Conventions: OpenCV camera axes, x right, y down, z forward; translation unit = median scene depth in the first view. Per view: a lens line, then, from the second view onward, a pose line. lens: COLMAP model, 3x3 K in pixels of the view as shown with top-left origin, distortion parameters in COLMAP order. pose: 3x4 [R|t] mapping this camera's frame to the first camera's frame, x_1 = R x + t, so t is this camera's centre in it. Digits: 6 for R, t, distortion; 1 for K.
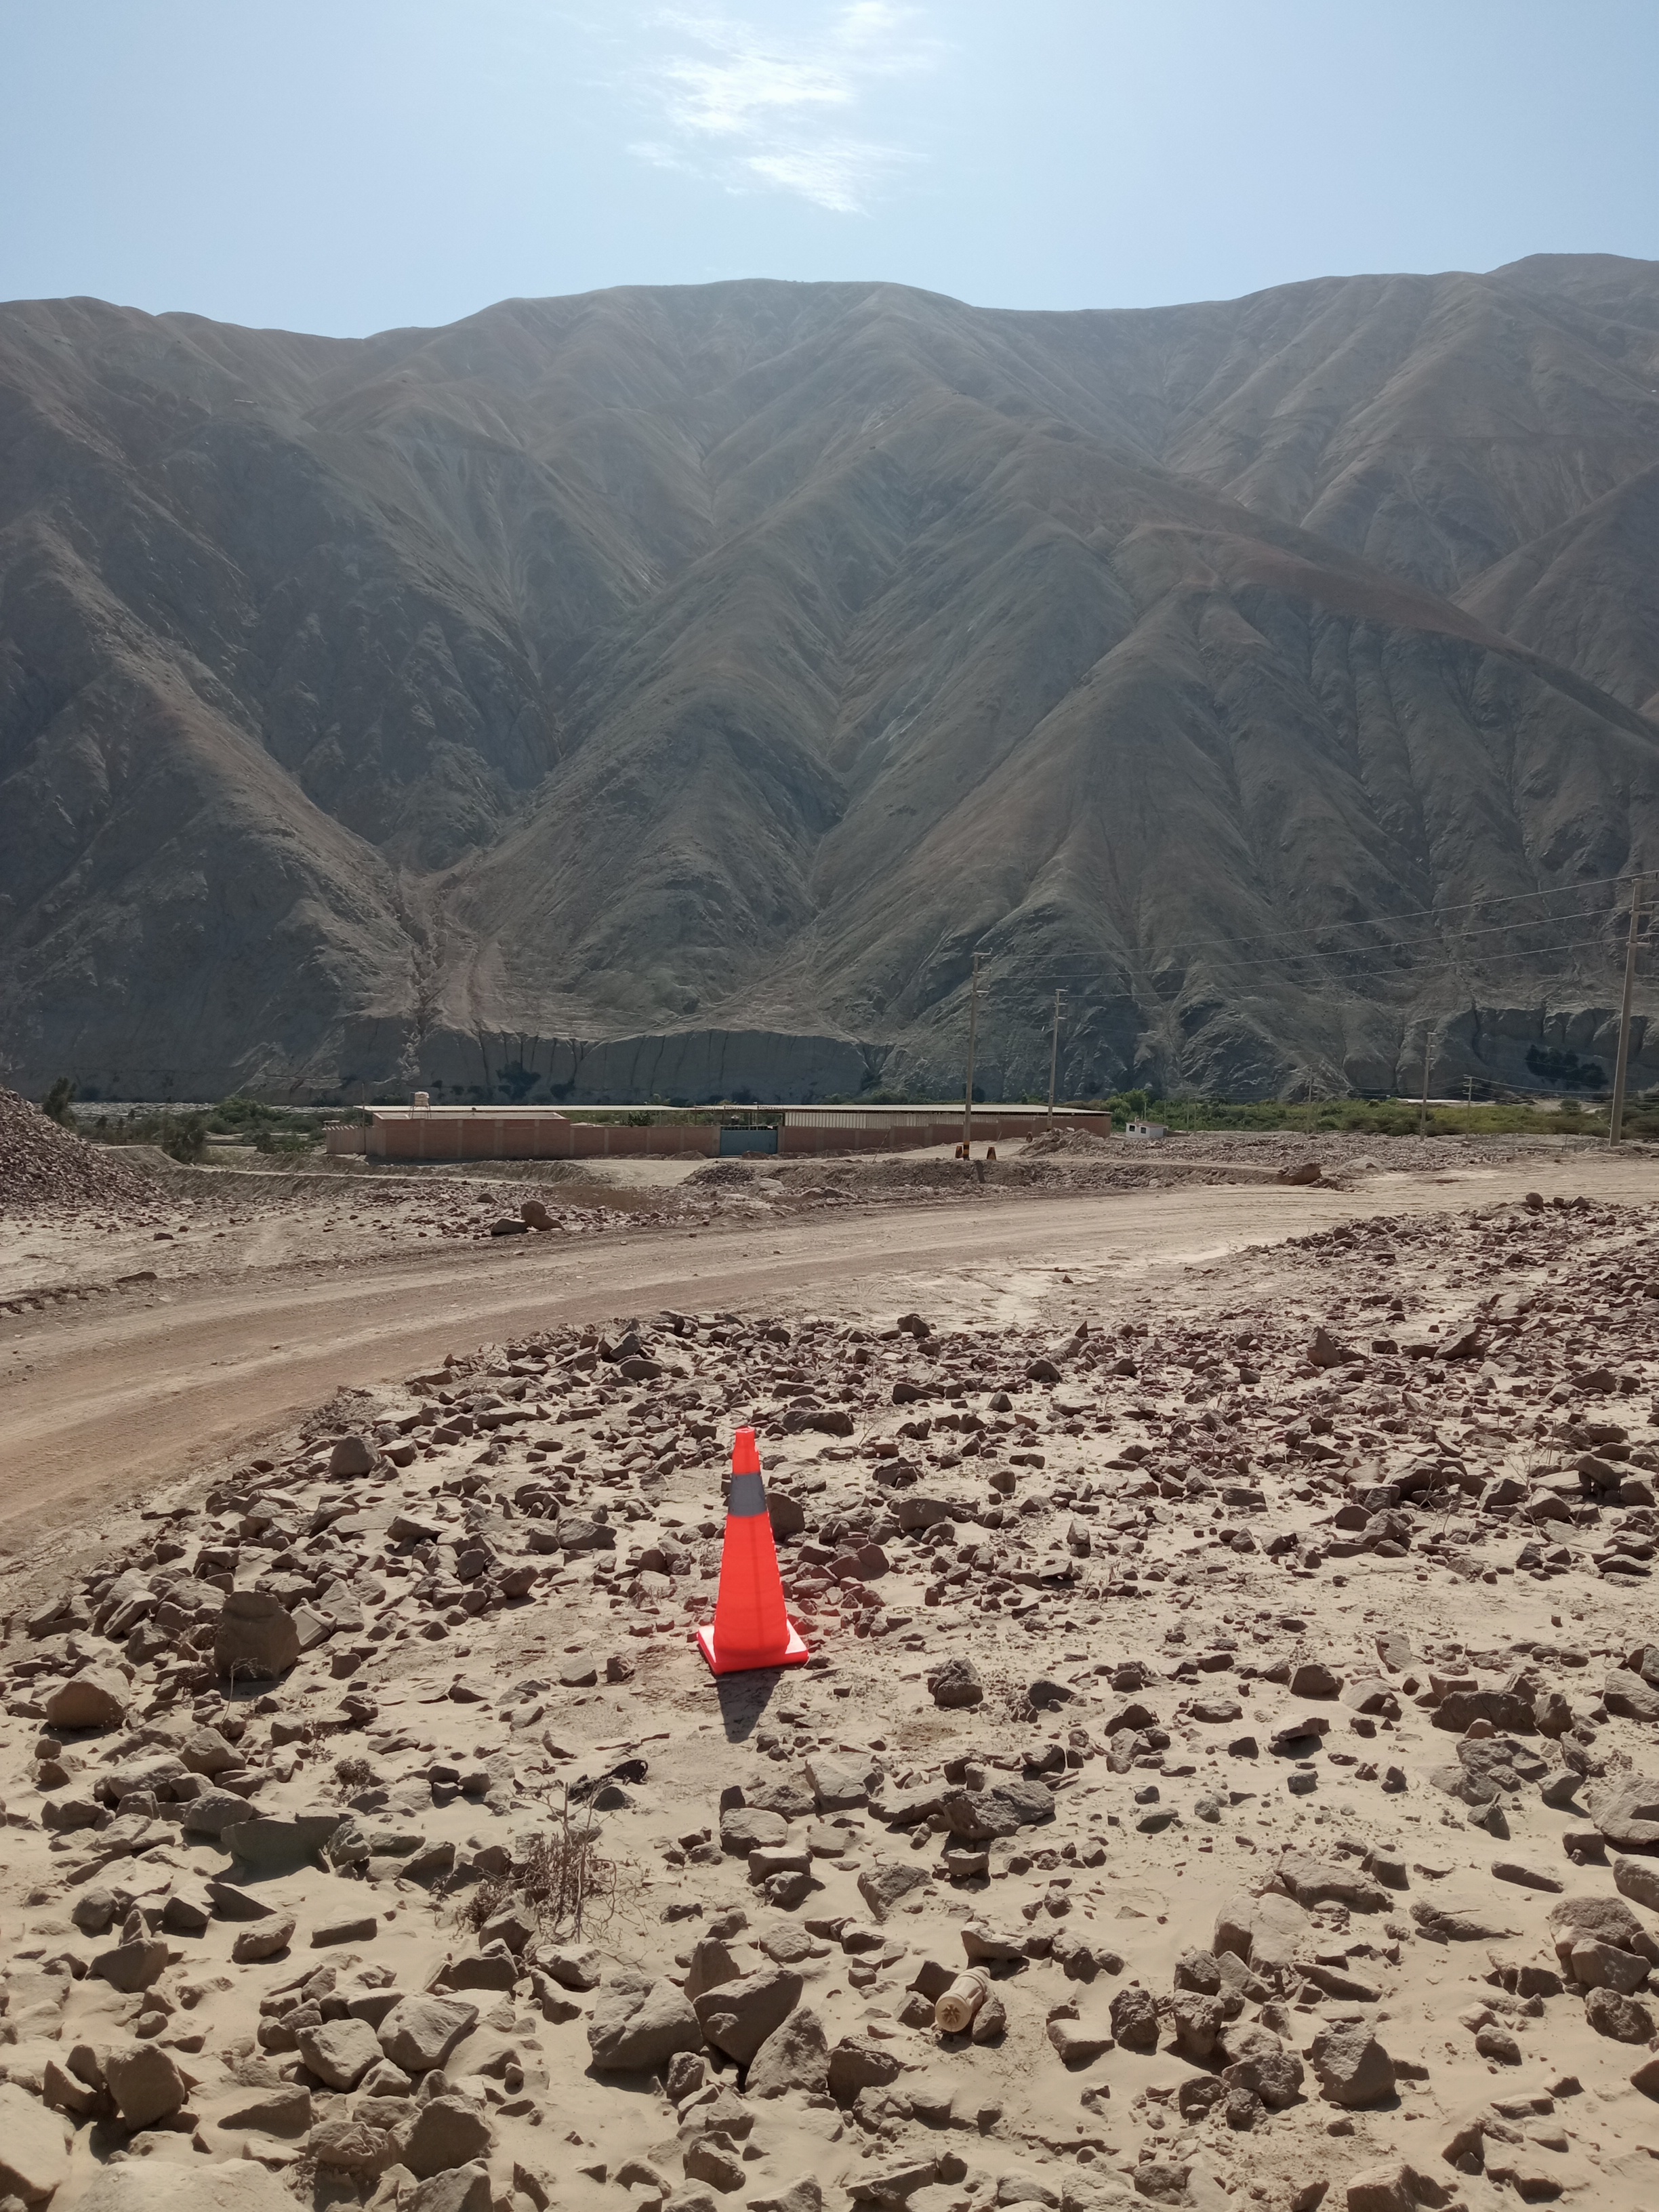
lens RADIAL K [[1808.8, 0, 833.4], [0, 1808.8, 1097.8], [0, 0, 1]] dist [0.135174, -0.266382]
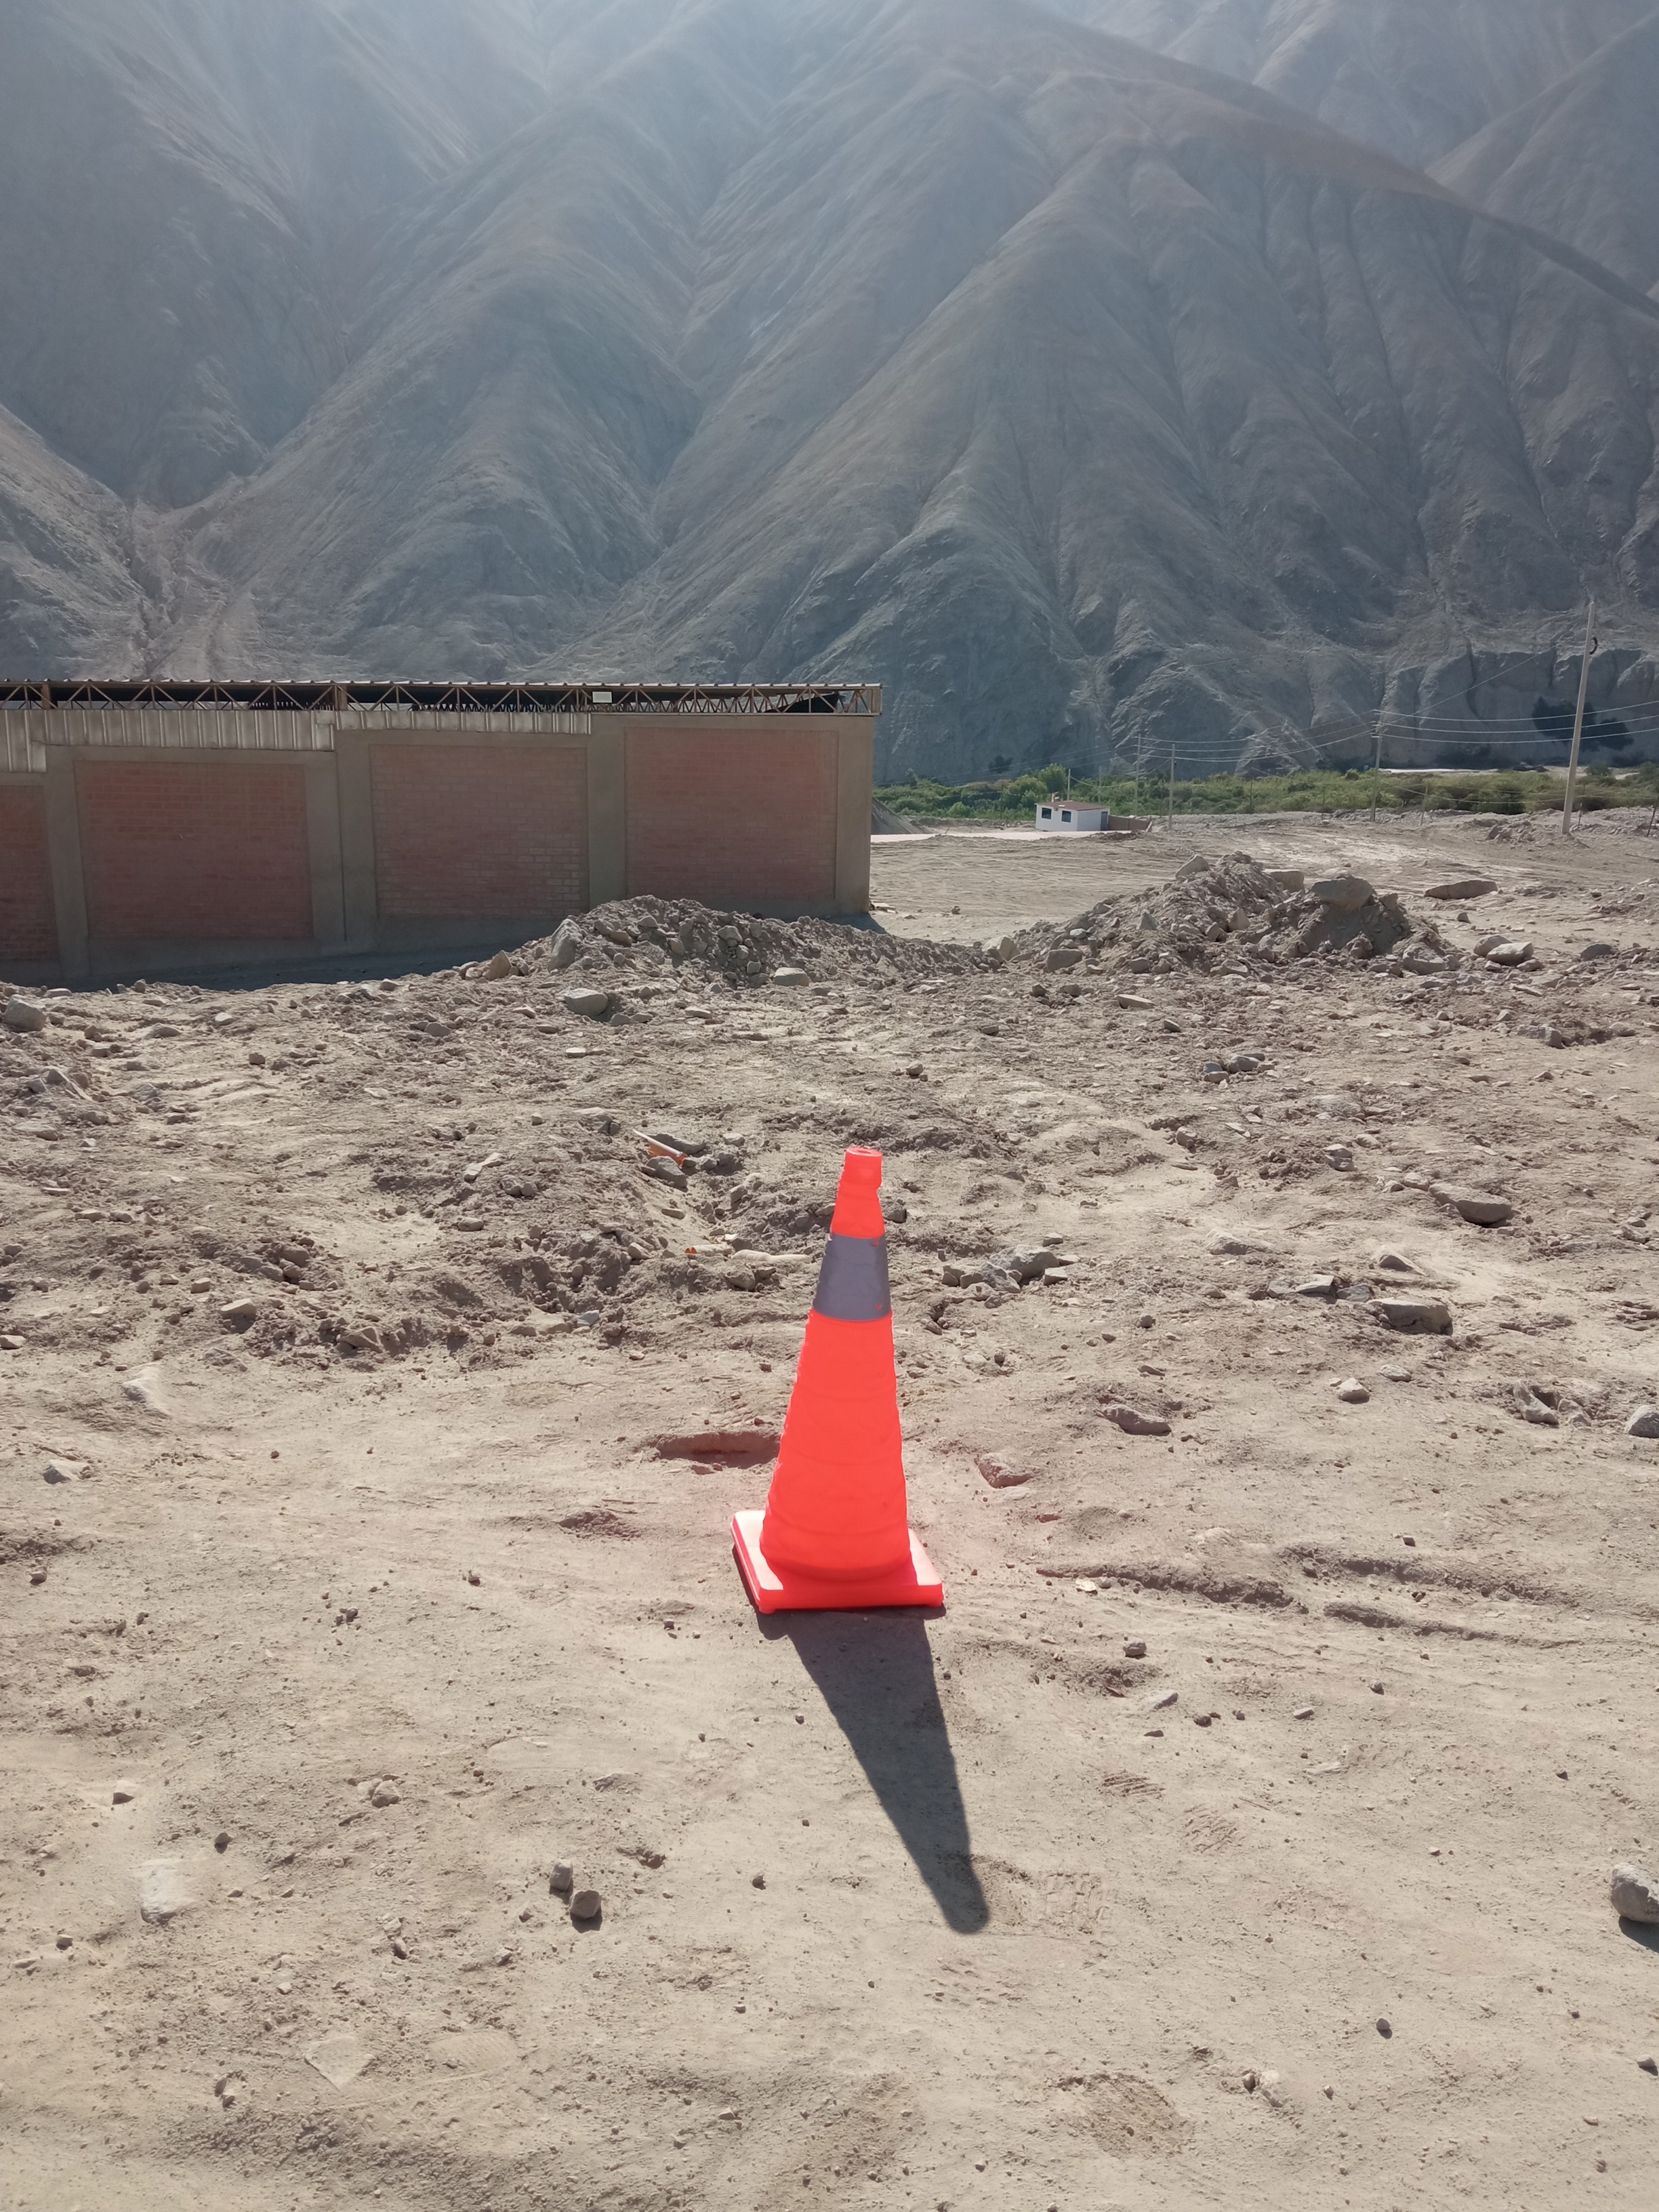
lens RADIAL K [[1839.4, 0, 841.3], [0, 1839.4, 1091.9], [0, 0, 1]] dist [0.122676, -0.231707]
pose [[0.998382, -0.028769, 0.049052, 0.023590], [0.020571, 0.986884, 0.160114, 0.003817], [-0.053015, -0.158846, 0.985879, 0.146489]]
